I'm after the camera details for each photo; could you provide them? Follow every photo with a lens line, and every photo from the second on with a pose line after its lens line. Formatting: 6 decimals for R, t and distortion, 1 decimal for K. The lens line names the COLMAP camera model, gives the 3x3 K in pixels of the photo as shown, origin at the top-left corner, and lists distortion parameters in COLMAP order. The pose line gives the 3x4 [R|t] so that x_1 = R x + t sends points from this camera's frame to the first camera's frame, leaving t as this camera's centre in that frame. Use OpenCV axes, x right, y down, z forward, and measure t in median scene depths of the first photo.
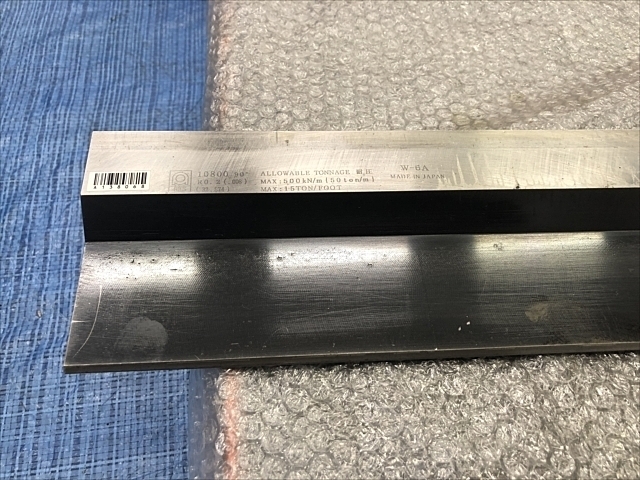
lens RADIAL K [[548.4, 0, 305.6], [0, 548.4, 239.2], [0, 0, 1]] dist [-0.000175, 0.010449]
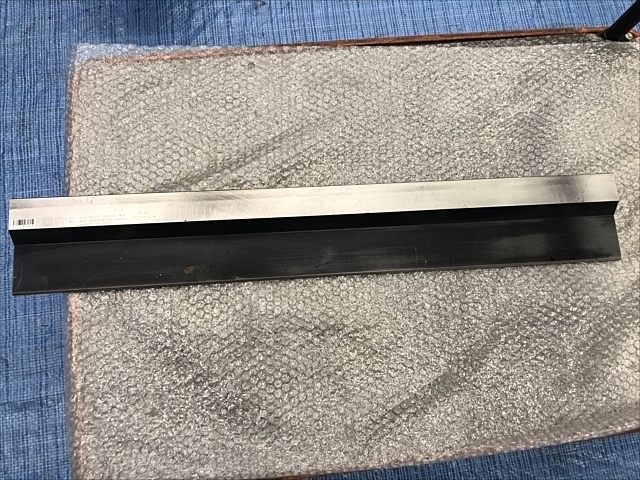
lens RADIAL K [[559.7, 0, 321.9], [0, 559.7, 249.3], [0, 0, 1]] dist [0.002360, 0.008698]
pose [[0.999658, -0.001314, 0.026108, 0.740489], [-0.007483, 0.942554, 0.333971, -0.653906], [-0.025047, -0.334052, 0.942222, -1.160476]]
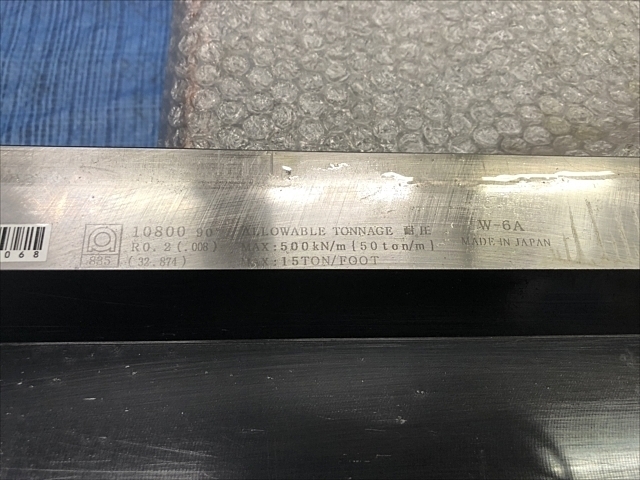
lens RADIAL K [[548.4, 0, 305.6], [0, 548.4, 239.2], [0, 0, 1]] dist [-0.000175, 0.010449]
pose [[0.999324, 0.036131, 0.006784, -0.013641], [-0.036686, 0.992014, 0.120674, -0.141673], [-0.002369, -0.120841, 0.992669, 0.318080]]
